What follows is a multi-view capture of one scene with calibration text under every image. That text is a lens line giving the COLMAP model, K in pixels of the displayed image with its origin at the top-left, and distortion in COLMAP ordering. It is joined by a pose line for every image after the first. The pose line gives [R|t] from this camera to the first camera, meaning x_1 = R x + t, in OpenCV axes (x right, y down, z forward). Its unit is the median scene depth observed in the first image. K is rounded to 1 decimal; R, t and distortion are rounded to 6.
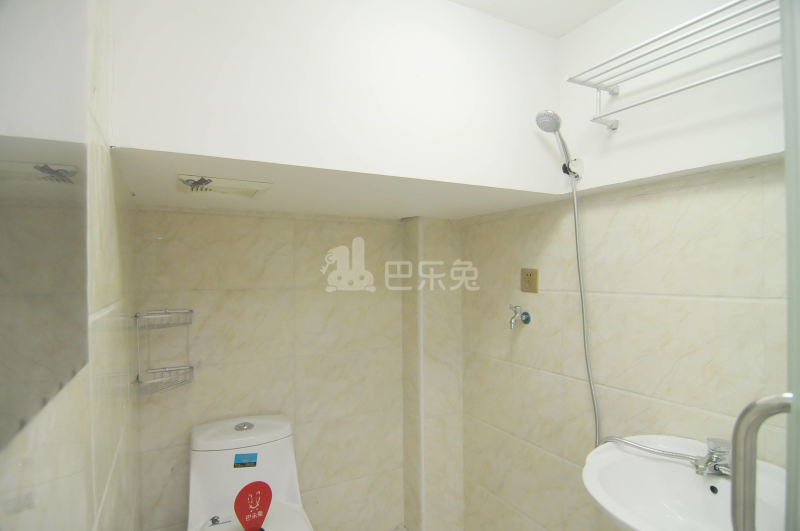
lens RADIAL K [[428.0, 0, 401.1], [0, 428.0, 271.5], [0, 0, 1]] dist [-0.007367, -0.012565]
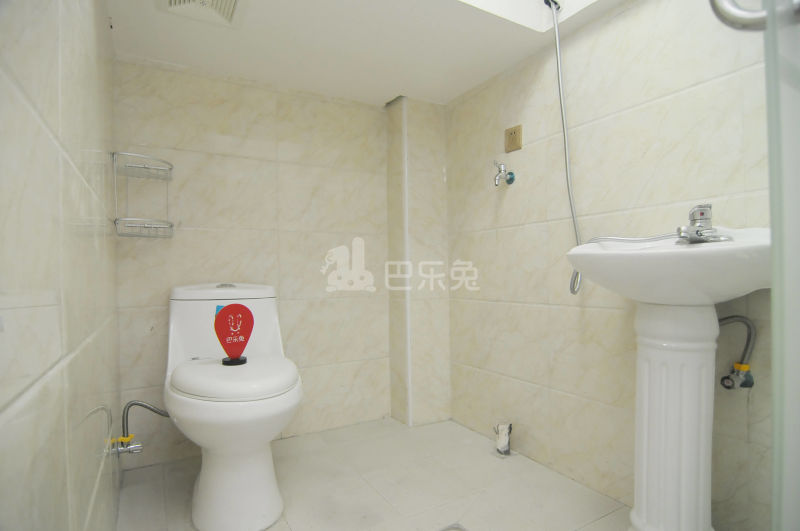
lens RADIAL K [[428.0, 0, 401.1], [0, 428.0, 271.5], [0, 0, 1]] dist [-0.007367, -0.012565]
pose [[0.999559, -0.007826, 0.028644, 0.006201], [0.007817, 0.999969, 0.000410, 0.324780], [-0.028646, -0.000186, 0.999590, 0.006884]]
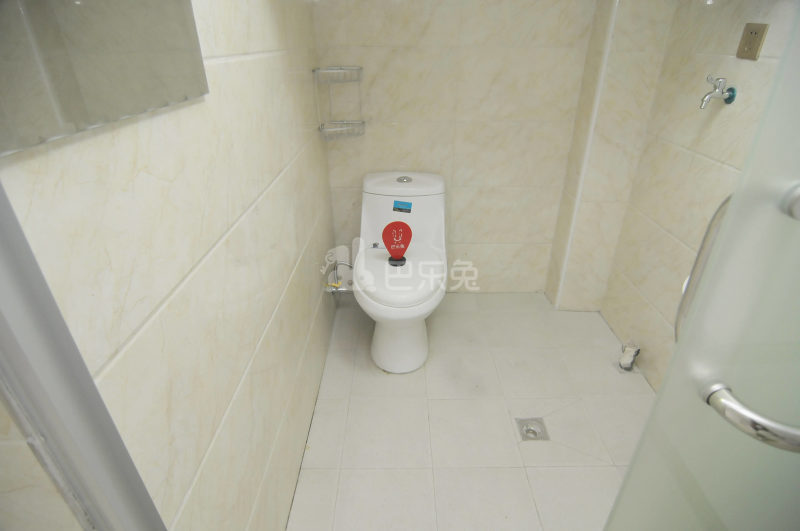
lens RADIAL K [[428.0, 0, 401.1], [0, 428.0, 271.5], [0, 0, 1]] dist [-0.007367, -0.012565]
pose [[0.879239, 0.233632, -0.415156, 0.160841], [-0.001777, 0.873082, 0.487569, 0.014995], [0.476377, -0.427953, 0.768064, -0.002125]]
